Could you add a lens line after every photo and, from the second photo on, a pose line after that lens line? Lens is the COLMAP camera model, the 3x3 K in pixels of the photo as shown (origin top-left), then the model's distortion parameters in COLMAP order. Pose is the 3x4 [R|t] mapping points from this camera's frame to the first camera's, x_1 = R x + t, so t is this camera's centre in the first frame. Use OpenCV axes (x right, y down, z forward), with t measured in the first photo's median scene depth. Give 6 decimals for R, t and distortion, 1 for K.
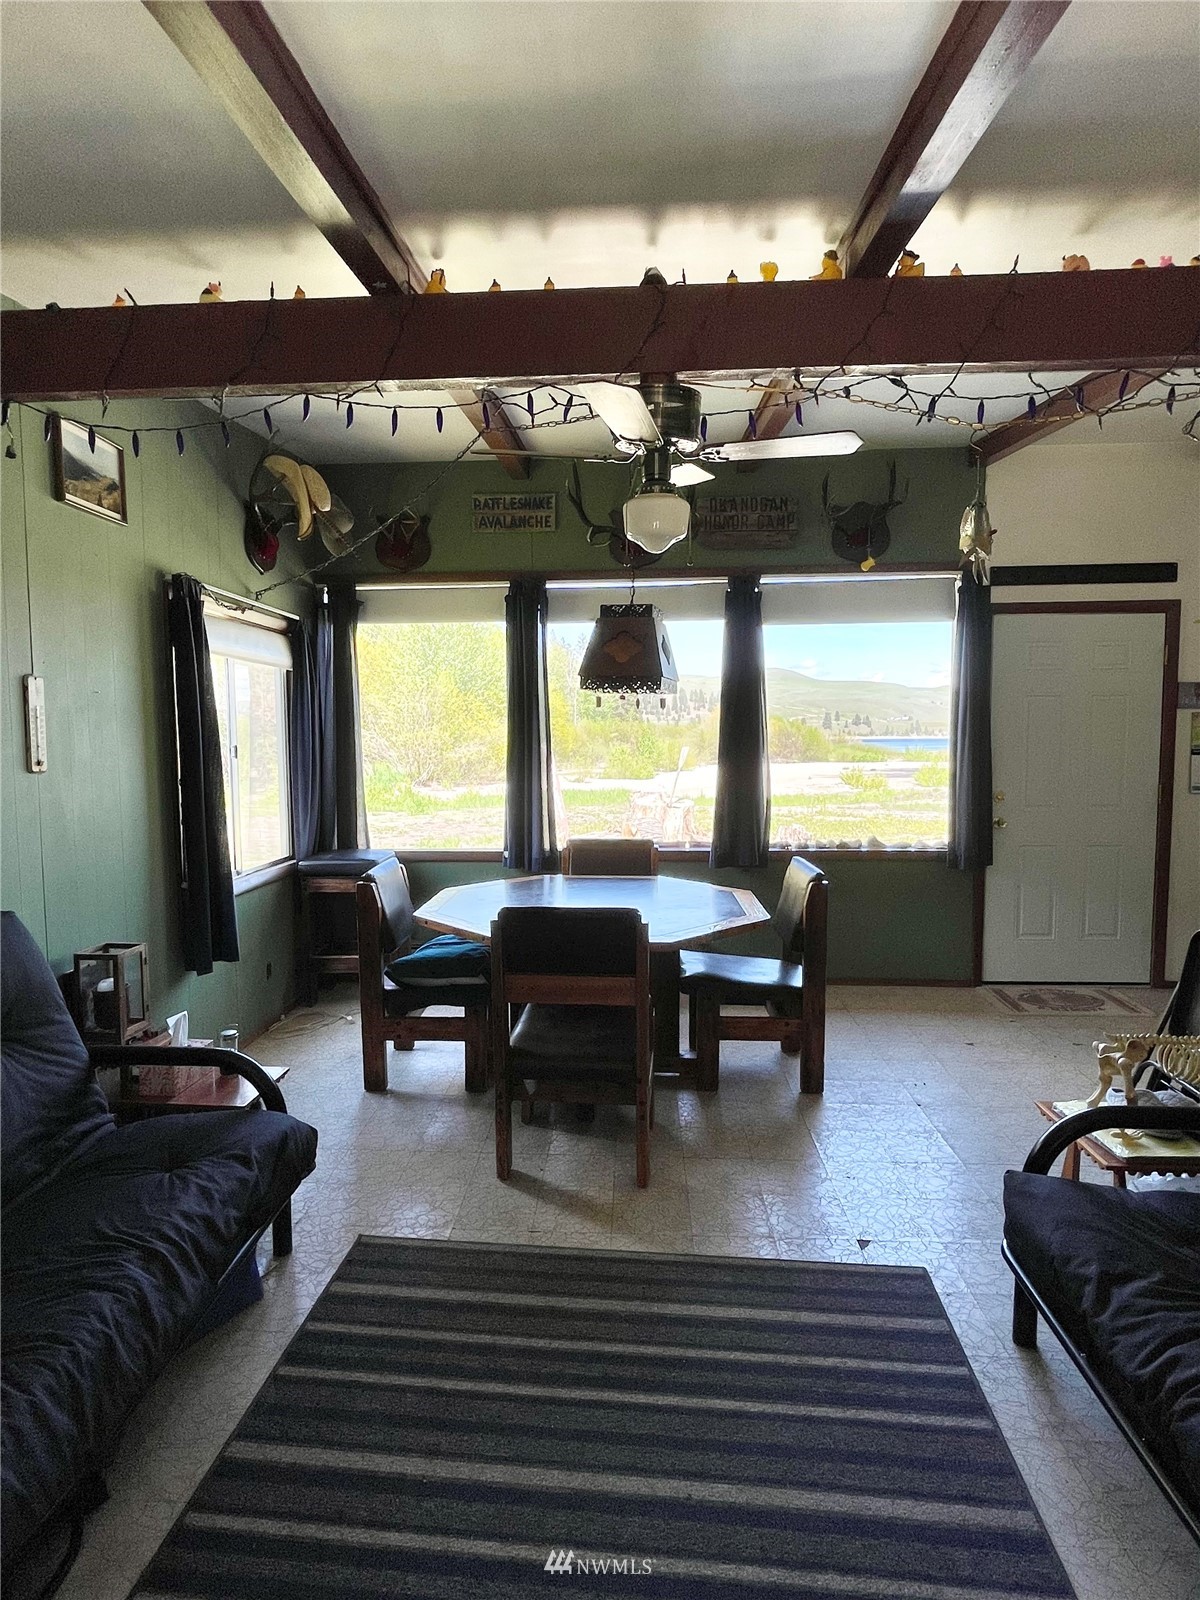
lens RADIAL K [[869.8, 0, 588.3], [0, 869.8, 800.6], [0, 0, 1]] dist [-0.020604, 0.014882]
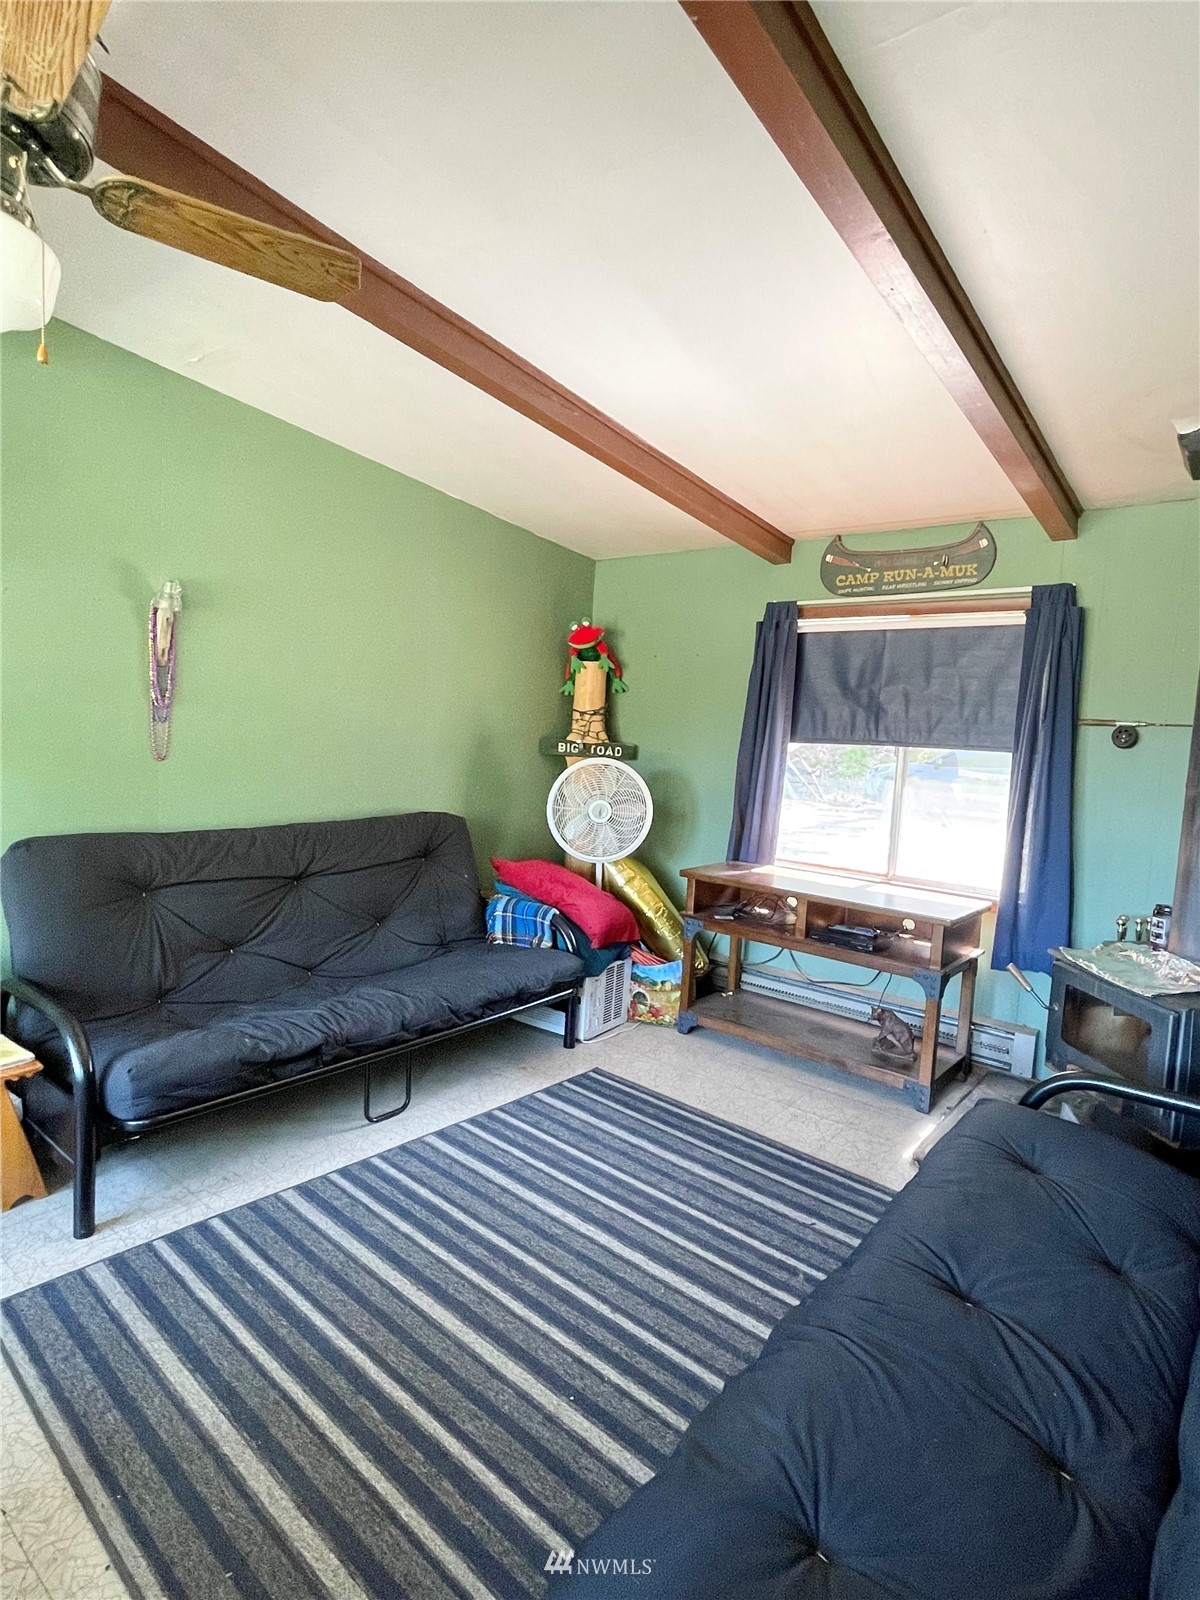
lens RADIAL K [[869.8, 0, 588.3], [0, 869.8, 800.6], [0, 0, 1]] dist [-0.020604, 0.014882]
pose [[-0.805479, -0.091724, 0.585483, -0.291855], [-0.009956, 0.989905, 0.141385, -0.046913], [-0.592541, 0.108054, -0.798260, 0.665712]]
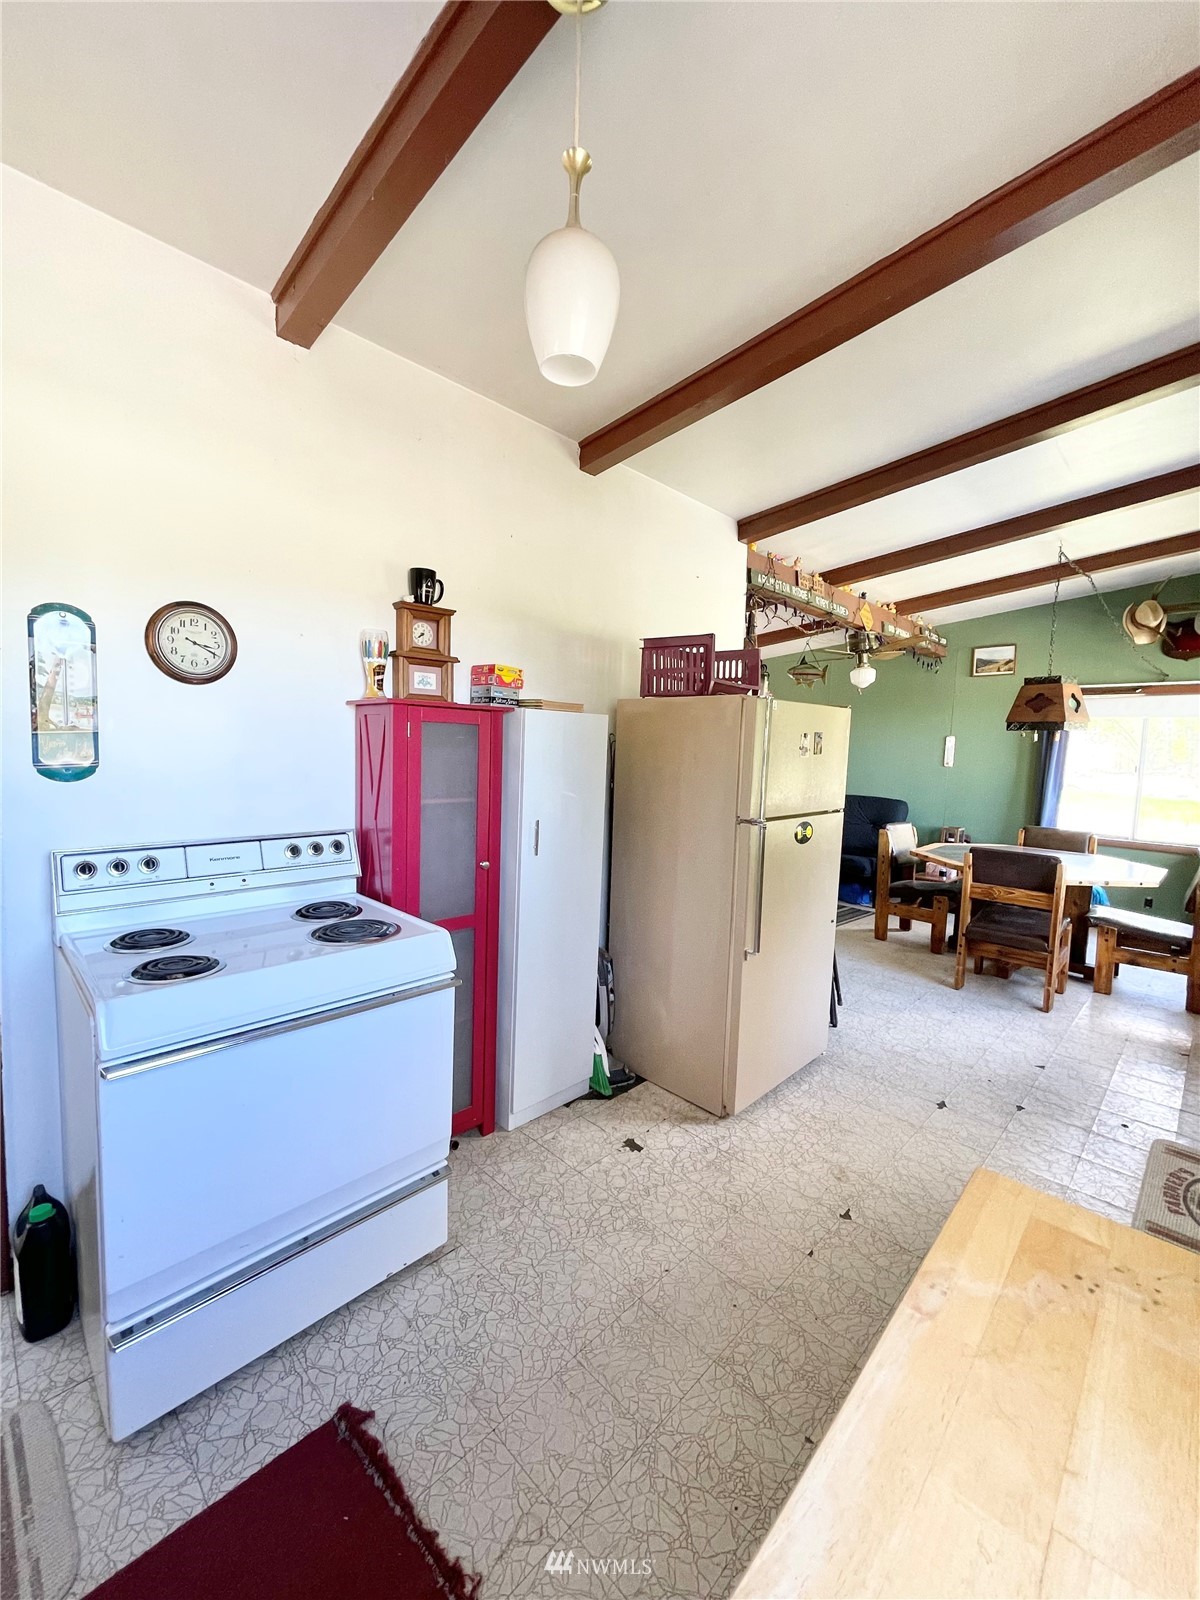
lens RADIAL K [[647.9, 0, 593.2], [0, 647.9, 802.5], [0, 0, 1]] dist [-0.014806, 0.010281]
pose [[-0.663340, 0.052359, -0.746484, 1.199974], [-0.077033, 0.987472, 0.137714, -0.078076], [0.744342, 0.148855, -0.650997, 0.950386]]
